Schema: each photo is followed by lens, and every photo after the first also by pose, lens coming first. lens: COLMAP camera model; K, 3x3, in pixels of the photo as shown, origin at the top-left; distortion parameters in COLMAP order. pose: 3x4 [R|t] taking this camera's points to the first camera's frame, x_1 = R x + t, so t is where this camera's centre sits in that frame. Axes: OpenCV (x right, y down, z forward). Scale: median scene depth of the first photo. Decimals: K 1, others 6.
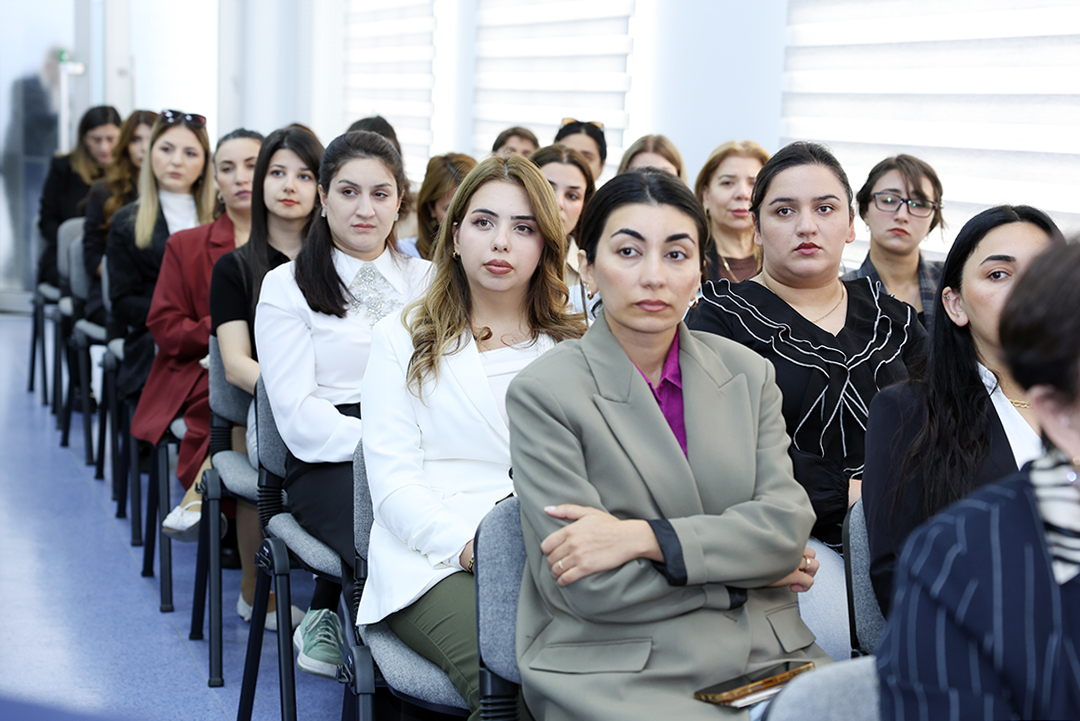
lens RADIAL K [[2050.9, 0, 543.2], [0, 2050.9, 259.0], [0, 0, 1]] dist [0.421954, -1.815707]
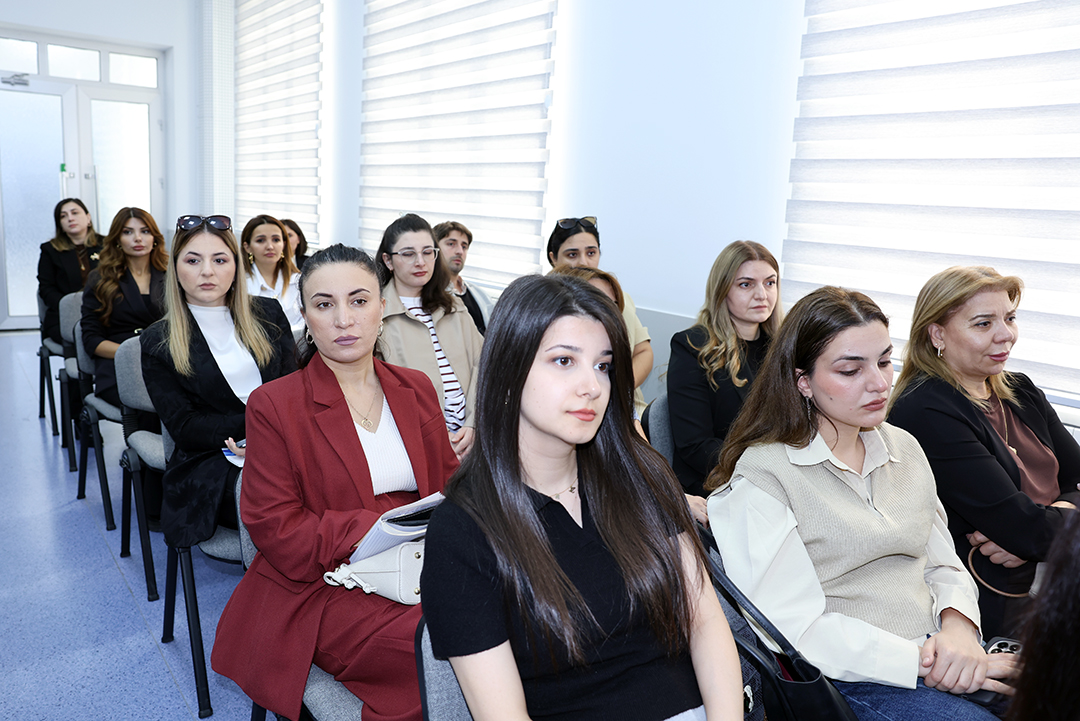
lens RADIAL K [[817.2, 0, 539.8], [0, 817.2, 326.9], [0, 0, 1]] dist [-0.060673, 0.007114]
pose [[0.945998, -0.043974, 0.321176, -0.157491], [0.015071, 0.995652, 0.091929, -0.054484], [-0.323822, -0.082124, 0.942547, 0.628655]]
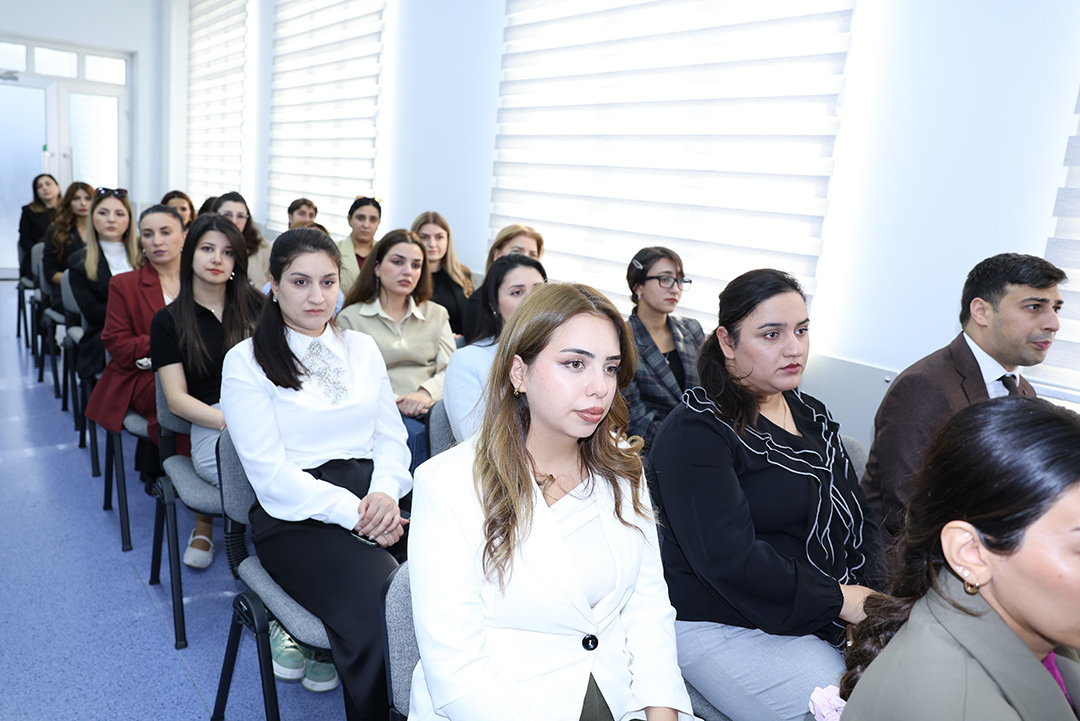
lens RADIAL K [[796.7, 0, 503.7], [0, 796.7, 321.0], [0, 0, 1]] dist [-0.094926, 0.065685]
pose [[0.950869, -0.013059, 0.309317, -0.082988], [-0.019777, 0.994507, 0.102785, -0.039339], [-0.308960, -0.103852, 0.945388, 0.368274]]
